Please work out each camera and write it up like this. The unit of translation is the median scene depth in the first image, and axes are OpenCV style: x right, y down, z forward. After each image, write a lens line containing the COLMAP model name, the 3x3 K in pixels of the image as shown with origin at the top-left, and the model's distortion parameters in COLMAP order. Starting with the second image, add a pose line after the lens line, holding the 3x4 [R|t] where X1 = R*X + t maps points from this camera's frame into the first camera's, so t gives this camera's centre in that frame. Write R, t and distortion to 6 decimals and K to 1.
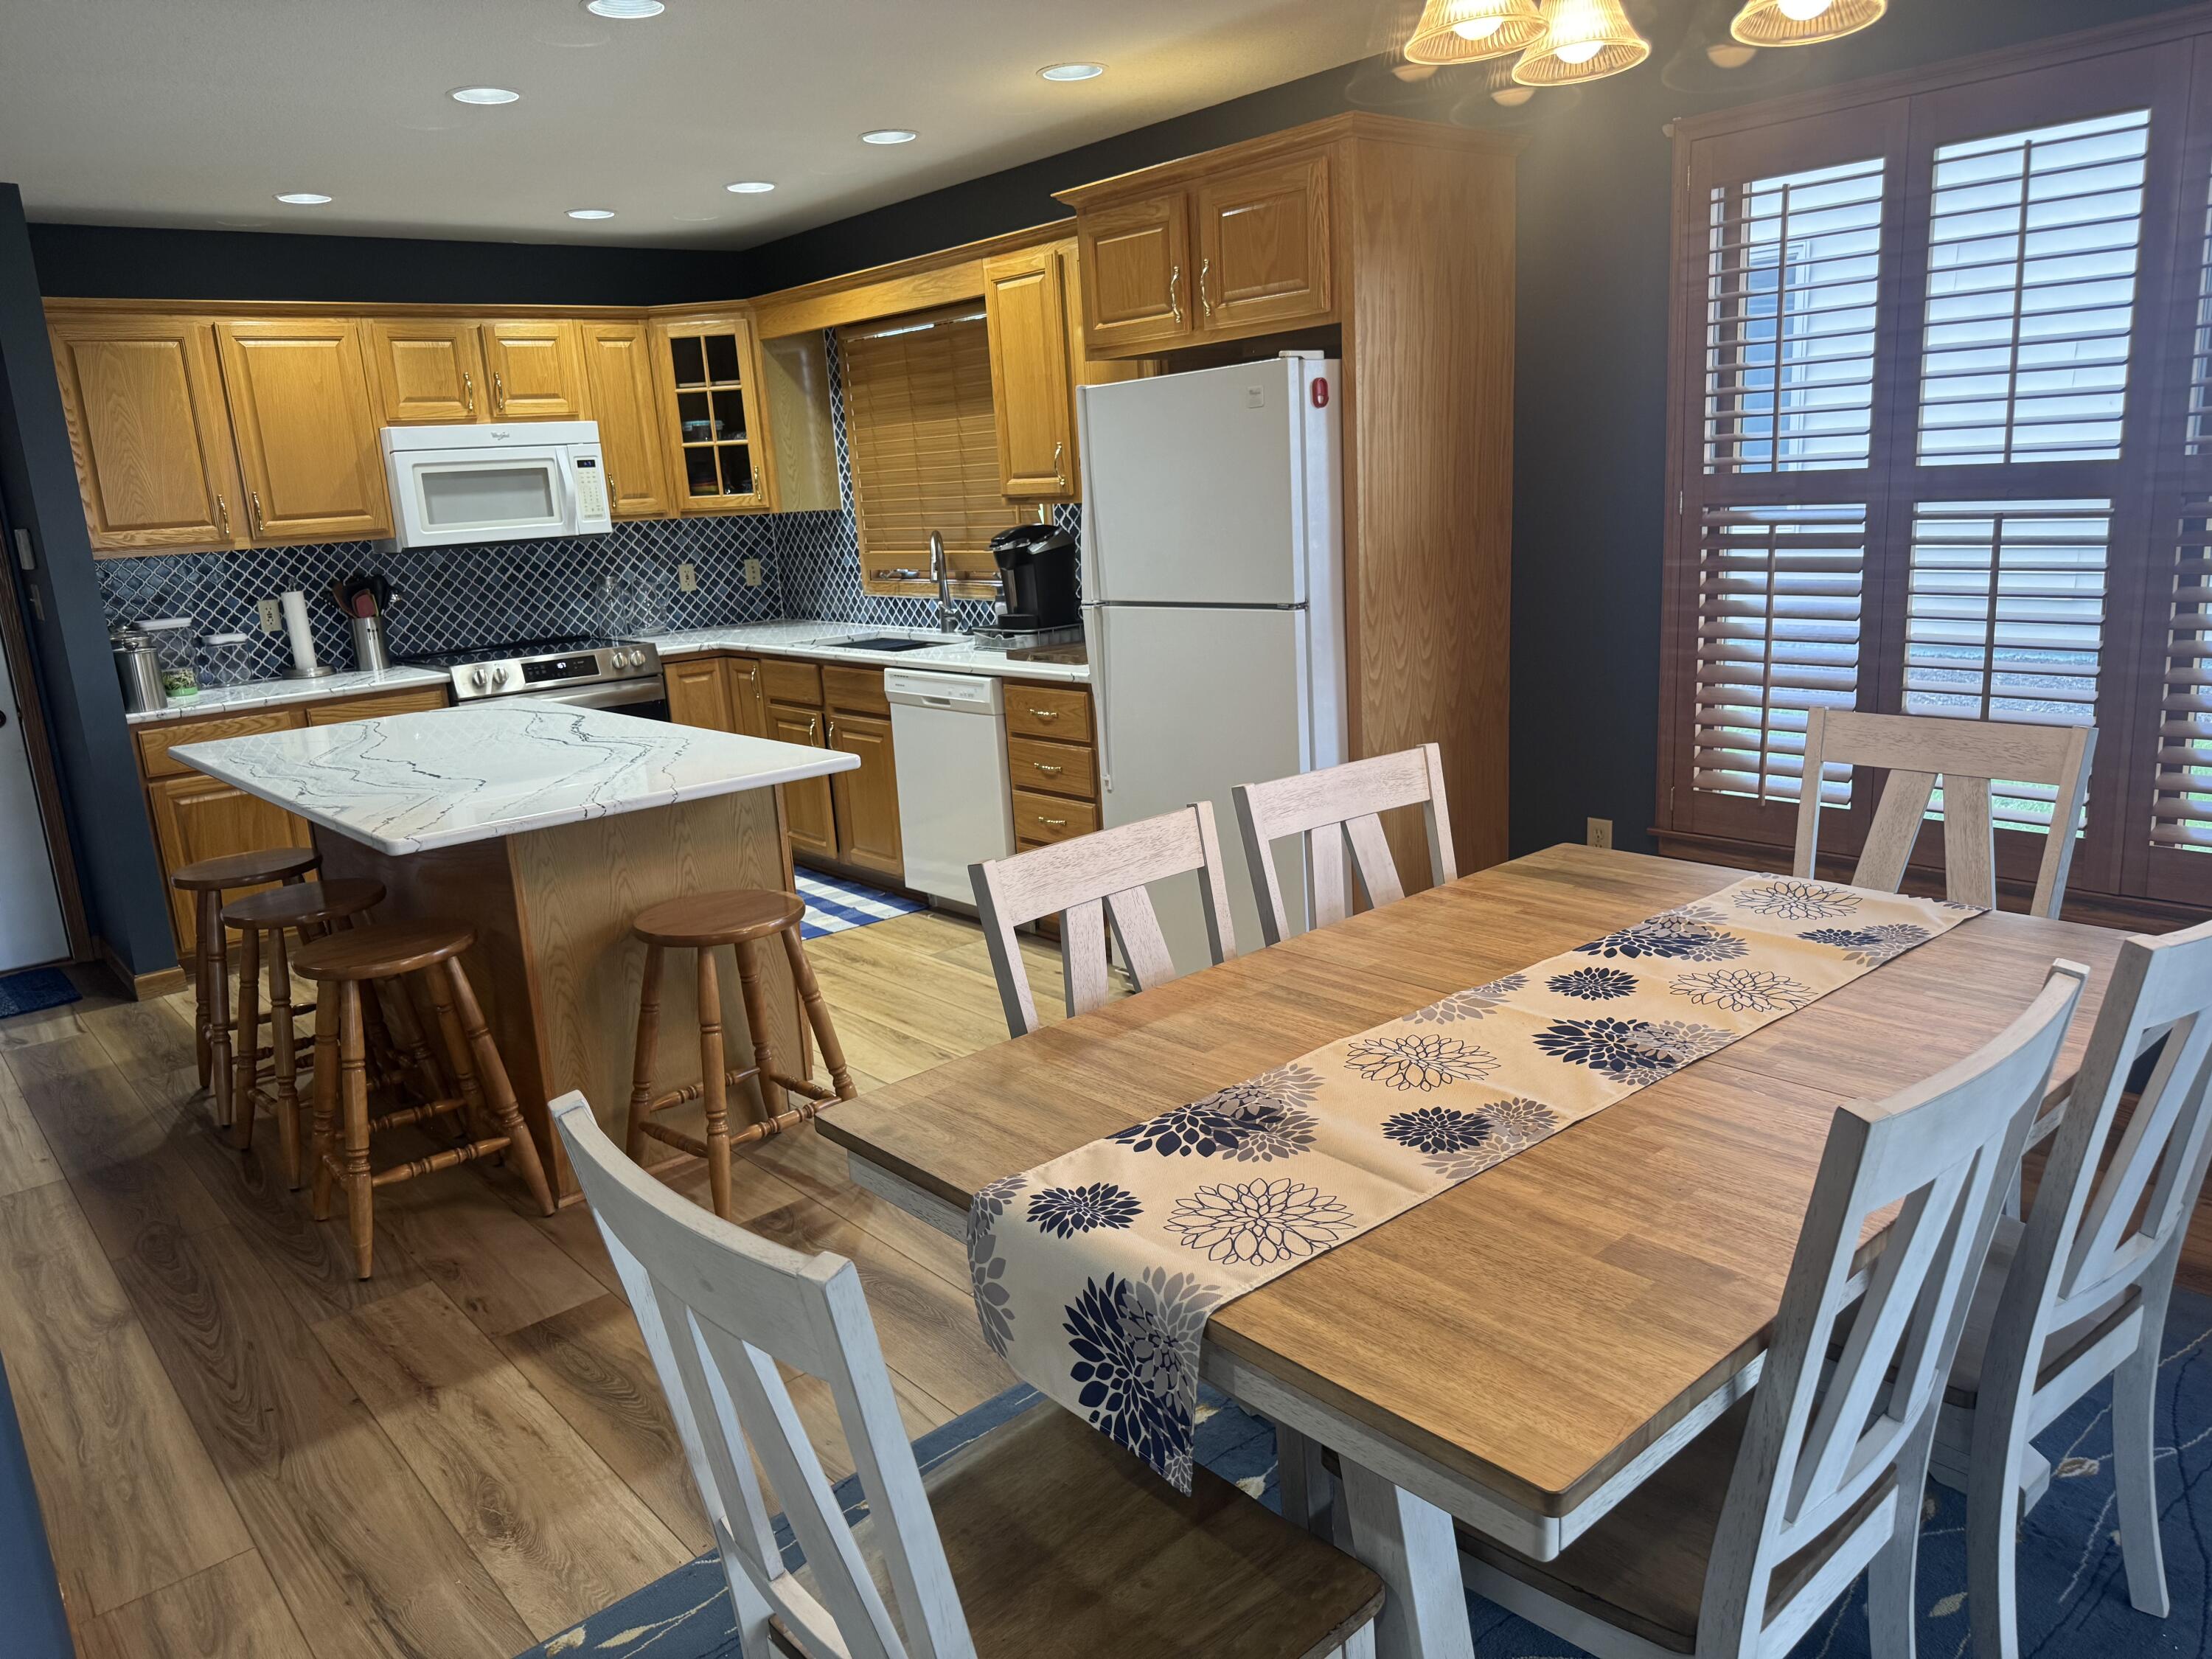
lens RADIAL K [[1552.6, 0, 1095.9], [0, 1552.6, 848.6], [0, 0, 1]] dist [0.067113, -0.082963]
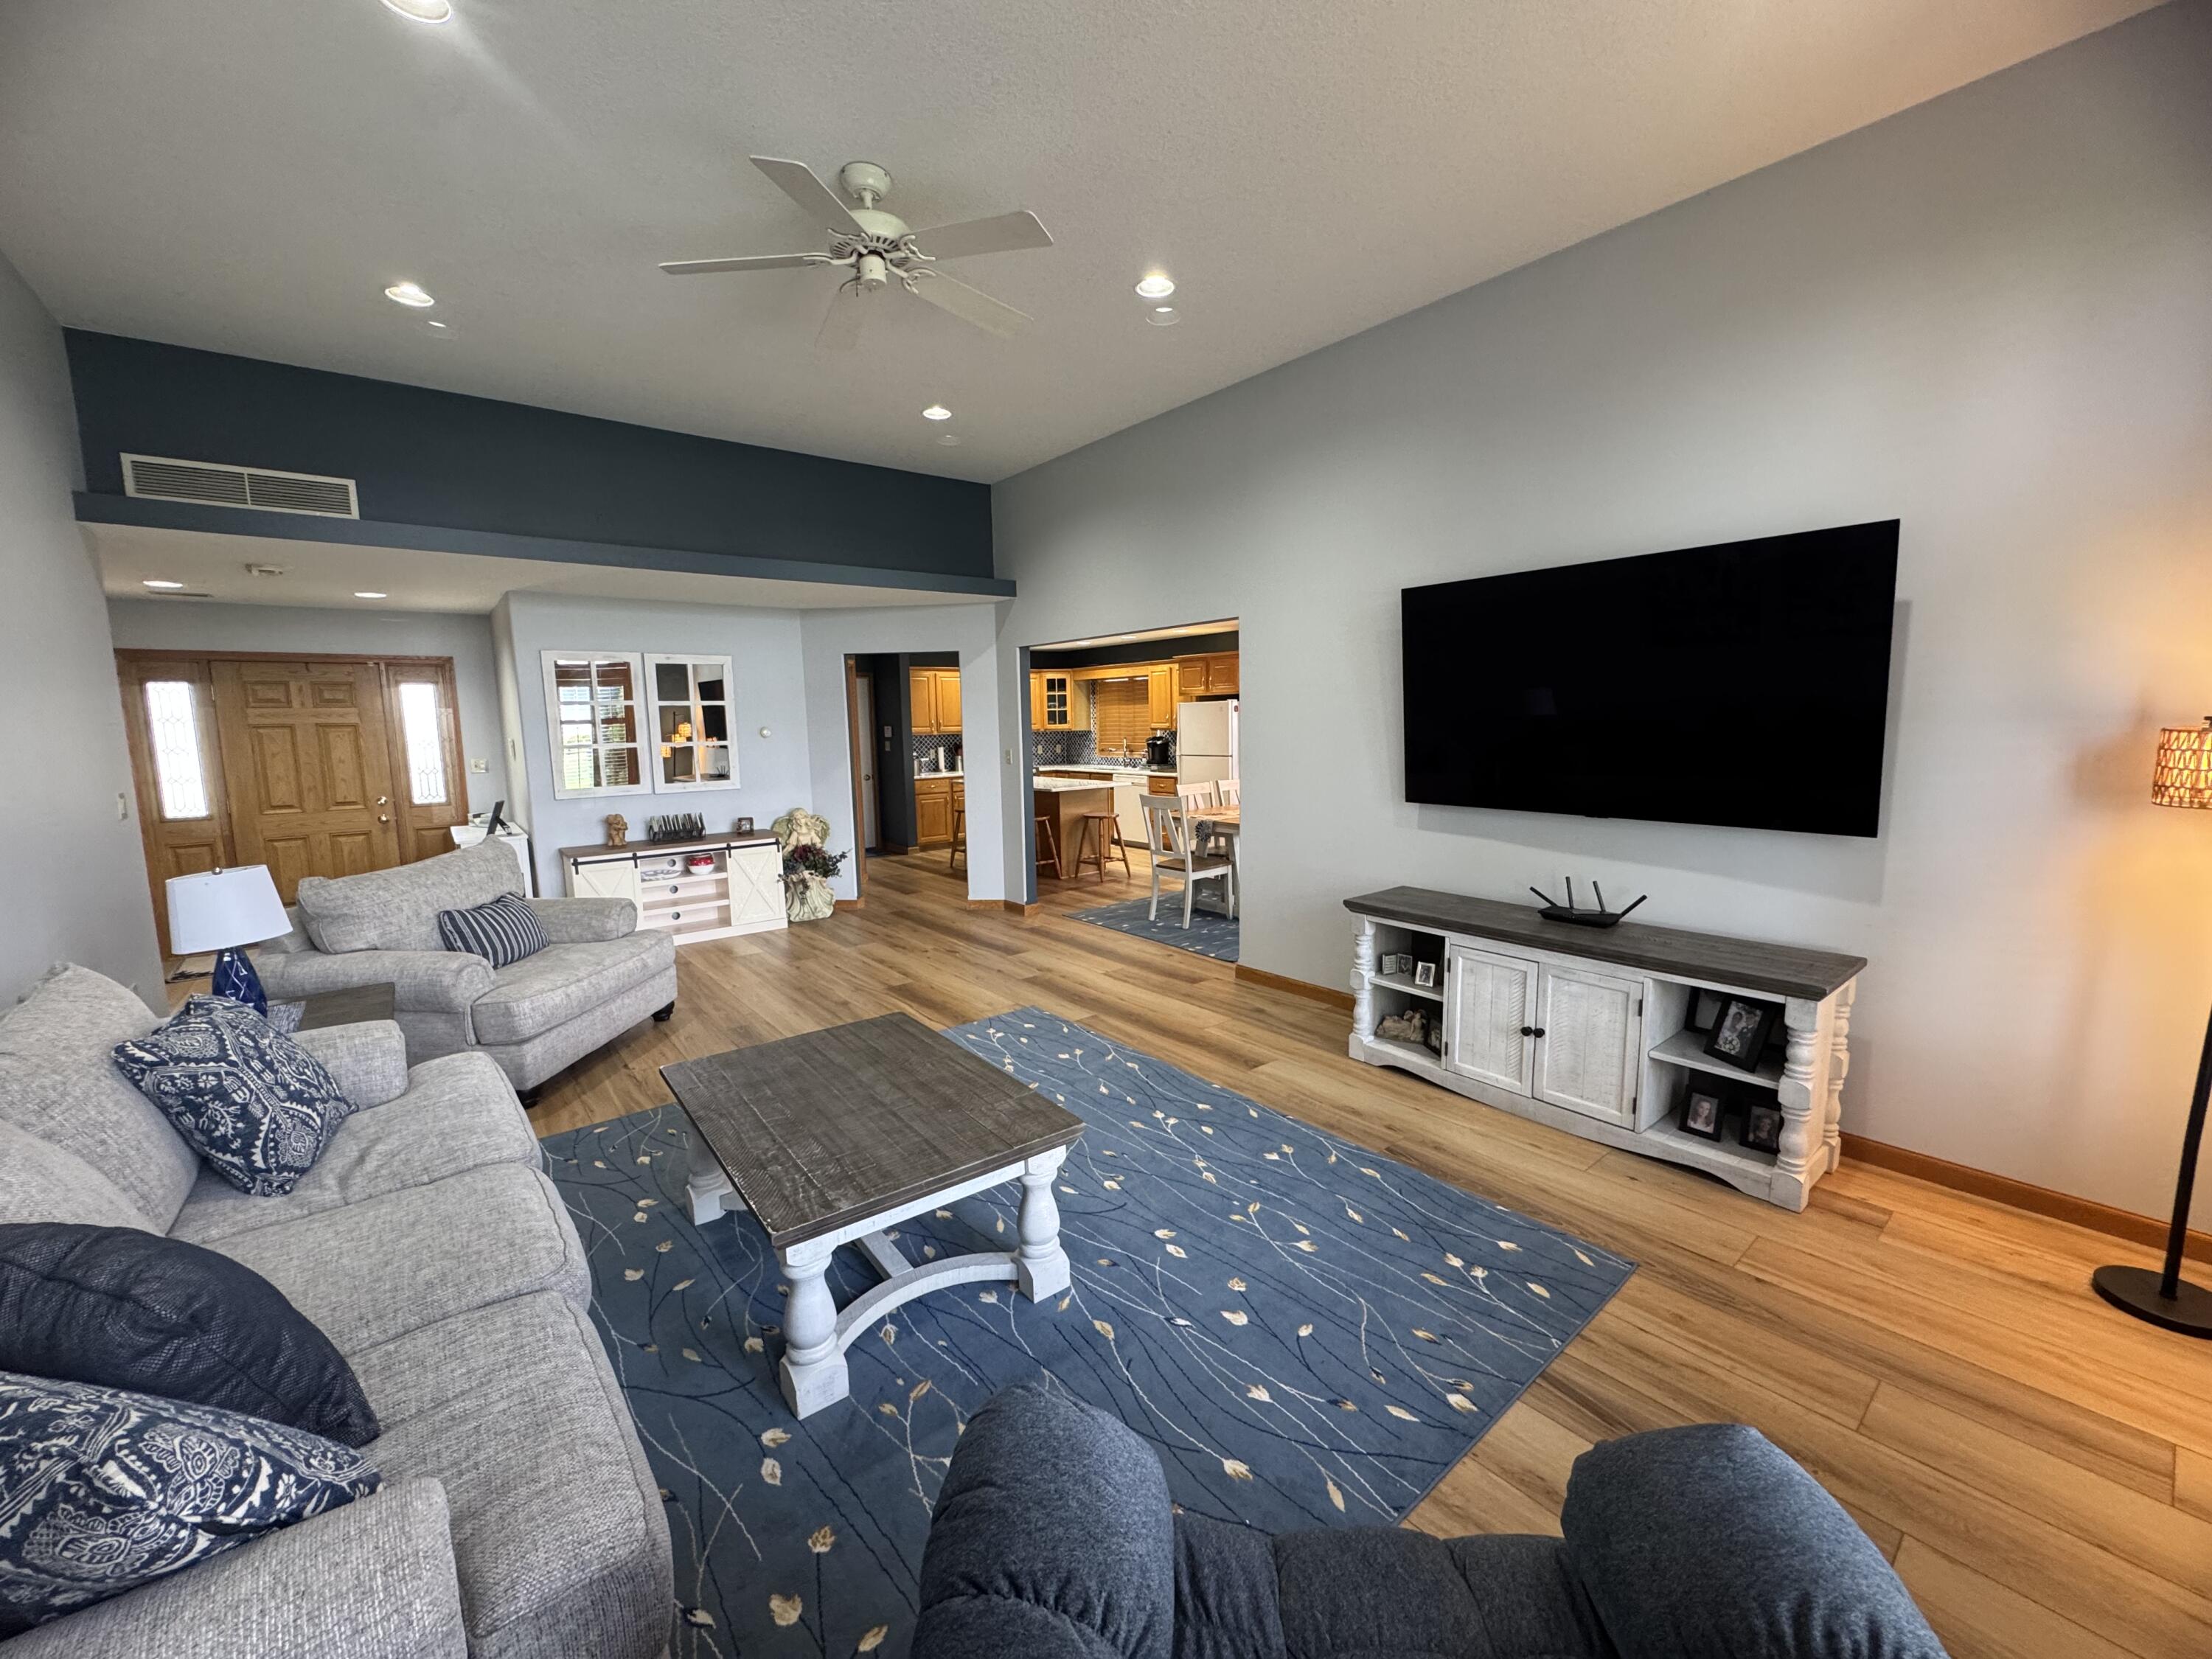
lens RADIAL K [[880.1, 0, 1109.4], [0, 880.1, 818.8], [0, 0, 1]] dist [-0.002724, 0.000447]
pose [[0.998868, 0.044788, -0.016040, -0.109278], [-0.046404, 0.991572, -0.120963, 0.228182], [0.010487, 0.121570, 0.992527, -0.979580]]
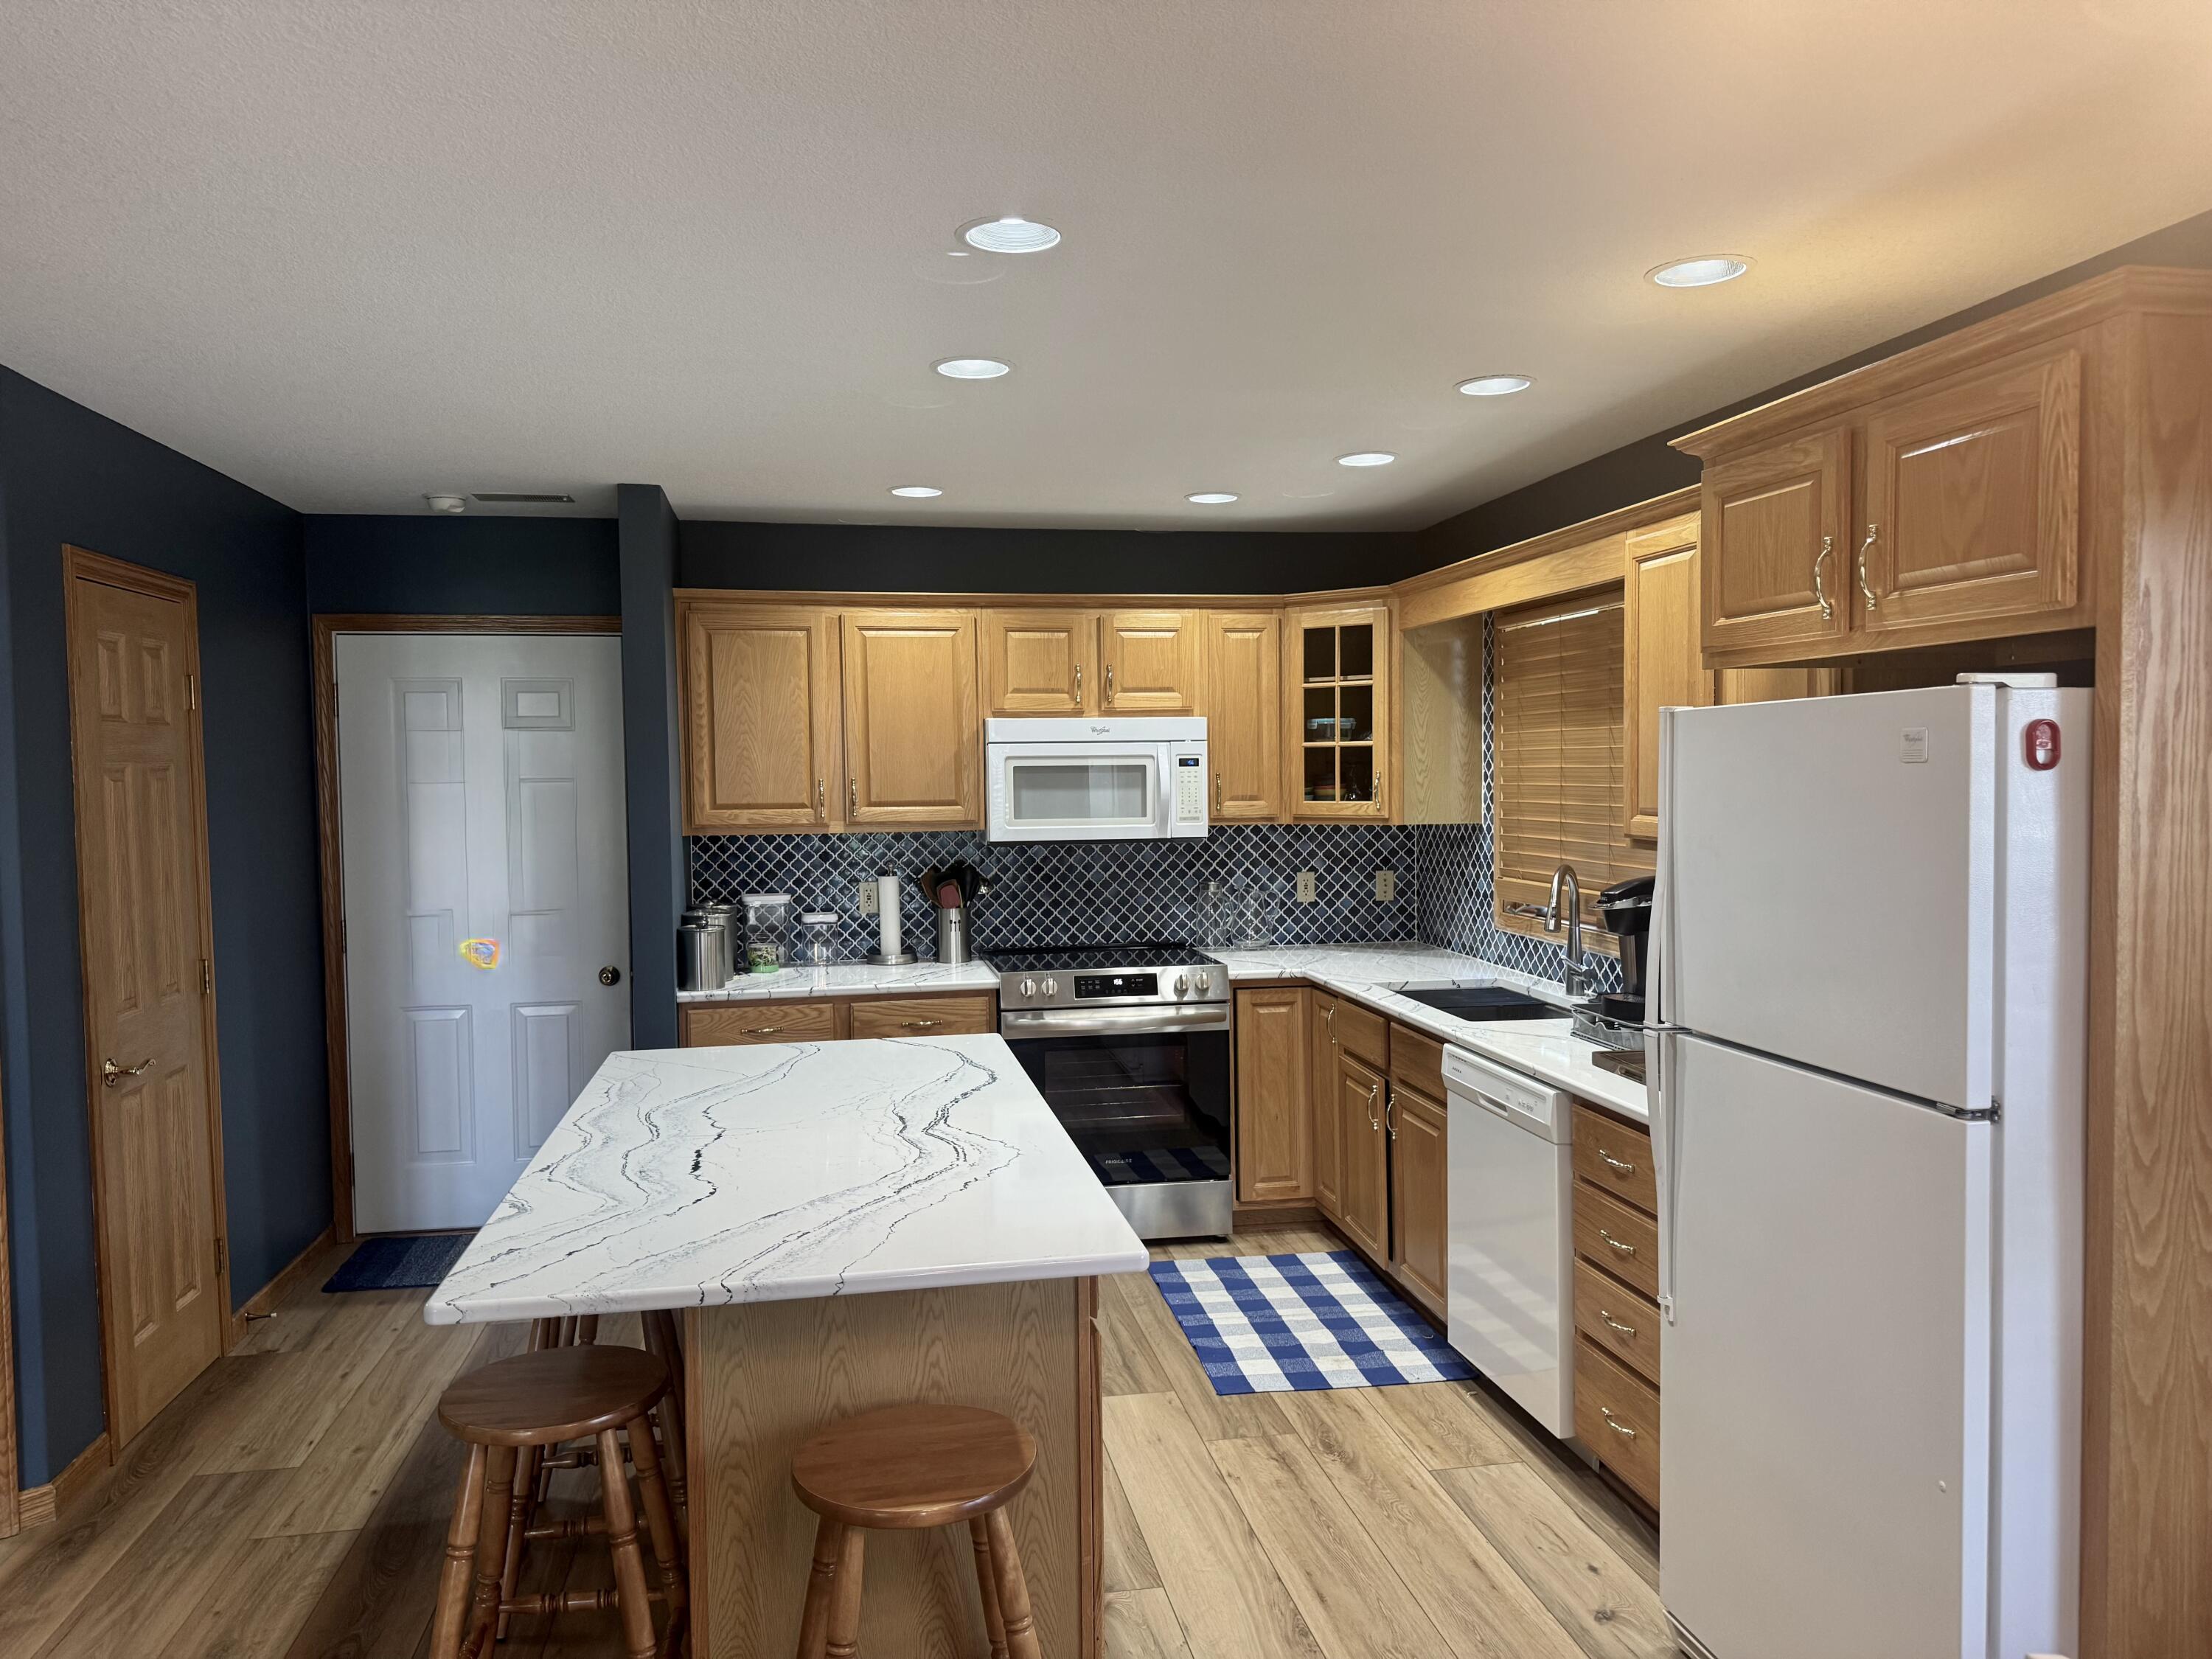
lens RADIAL K [[1552.6, 0, 1102.8], [0, 1552.6, 841.2], [0, 0, 1]] dist [0.067113, -0.082963]
pose [[0.863224, 0.075745, -0.499107, 0.093269], [-0.158090, 0.979510, -0.124771, -0.092215], [0.479429, 0.186609, 0.857511, 0.247966]]
